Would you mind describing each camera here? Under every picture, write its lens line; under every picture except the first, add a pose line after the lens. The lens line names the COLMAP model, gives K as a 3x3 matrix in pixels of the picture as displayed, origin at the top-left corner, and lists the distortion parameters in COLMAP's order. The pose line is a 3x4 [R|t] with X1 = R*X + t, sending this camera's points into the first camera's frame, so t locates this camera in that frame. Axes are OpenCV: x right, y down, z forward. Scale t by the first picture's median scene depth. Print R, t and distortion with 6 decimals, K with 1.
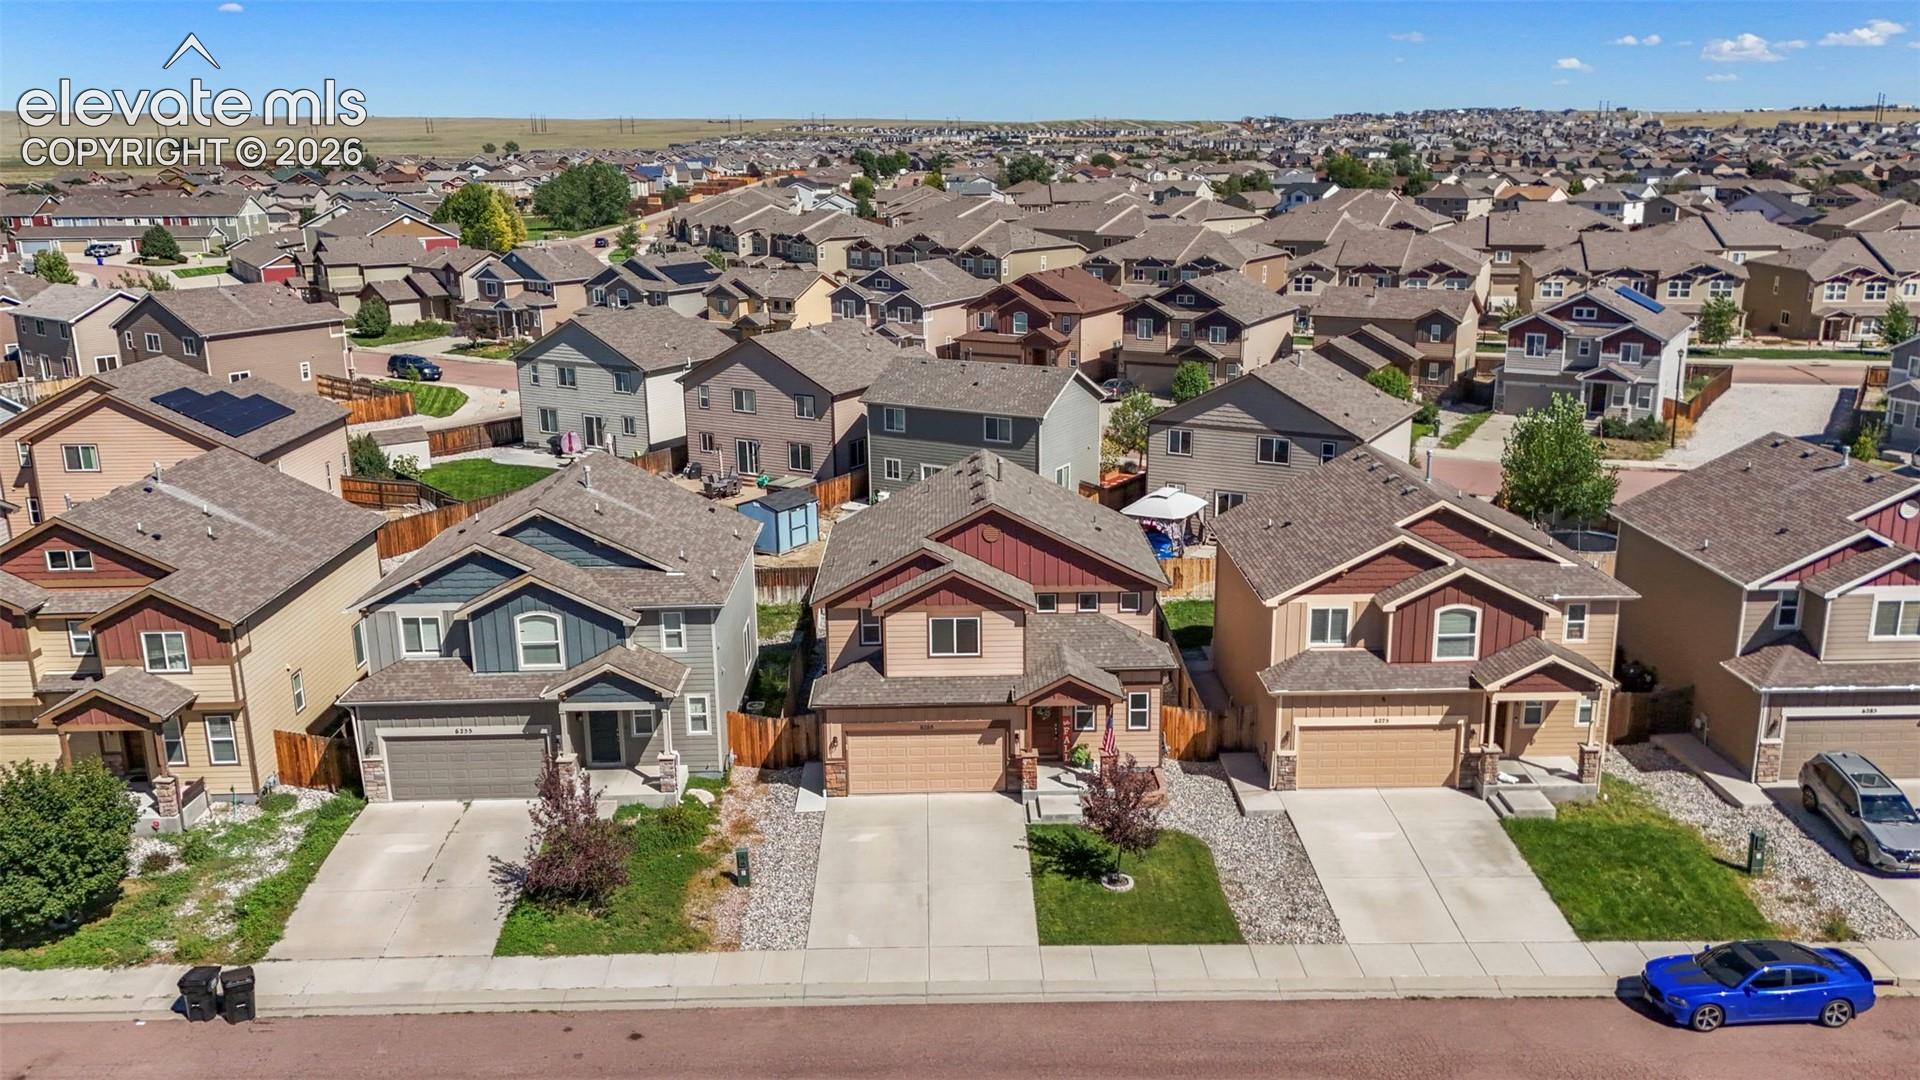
lens RADIAL K [[1502.0, 0, 960.0], [0, 1502.0, 540.0], [0, 0, 1]] dist [0.178304, -0.444012]
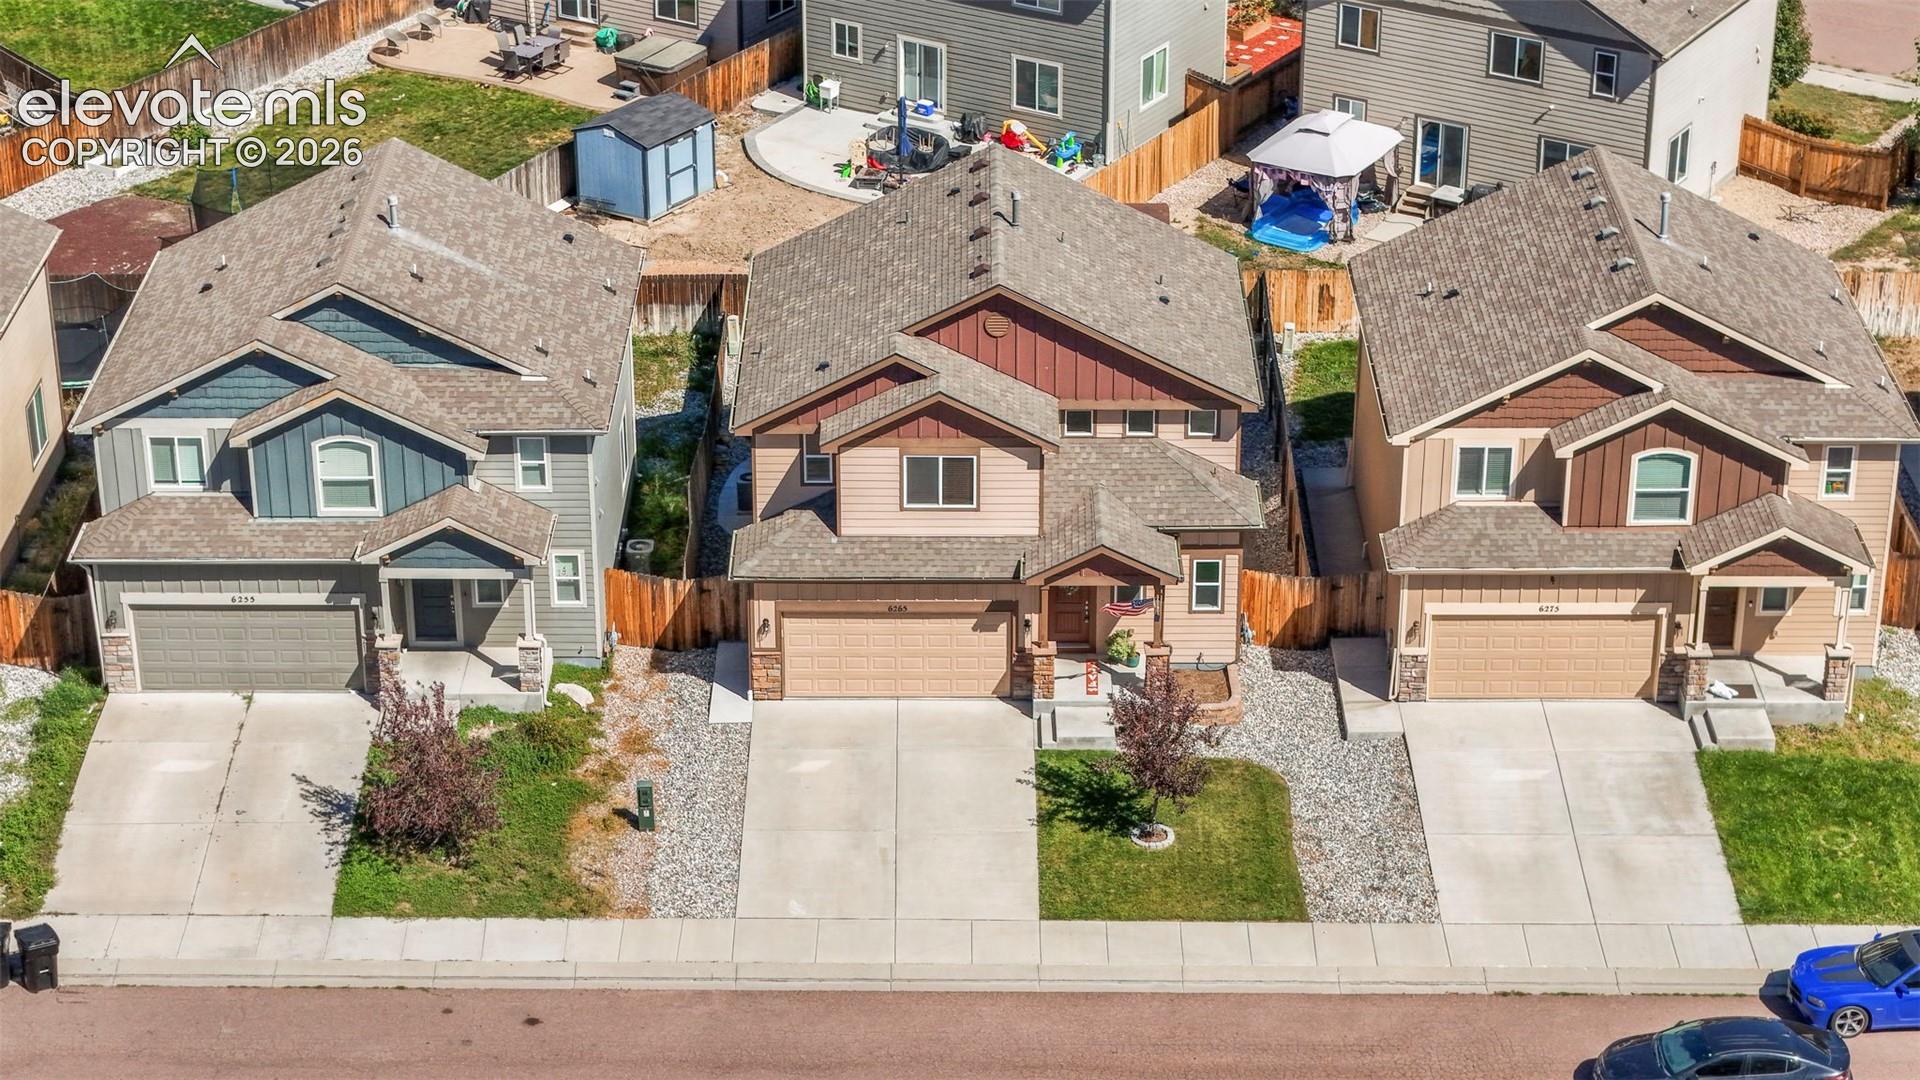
lens RADIAL K [[3884.7, 0, 960.0], [0, 3884.7, 540.0], [0, 0, 1]] dist [0.006411, 0.078951]
pose [[0.999777, 0.019372, -0.008385, 0.021102], [-0.017363, 0.980598, 0.195257, -0.257470], [0.012005, -0.195067, 0.980716, -0.752198]]
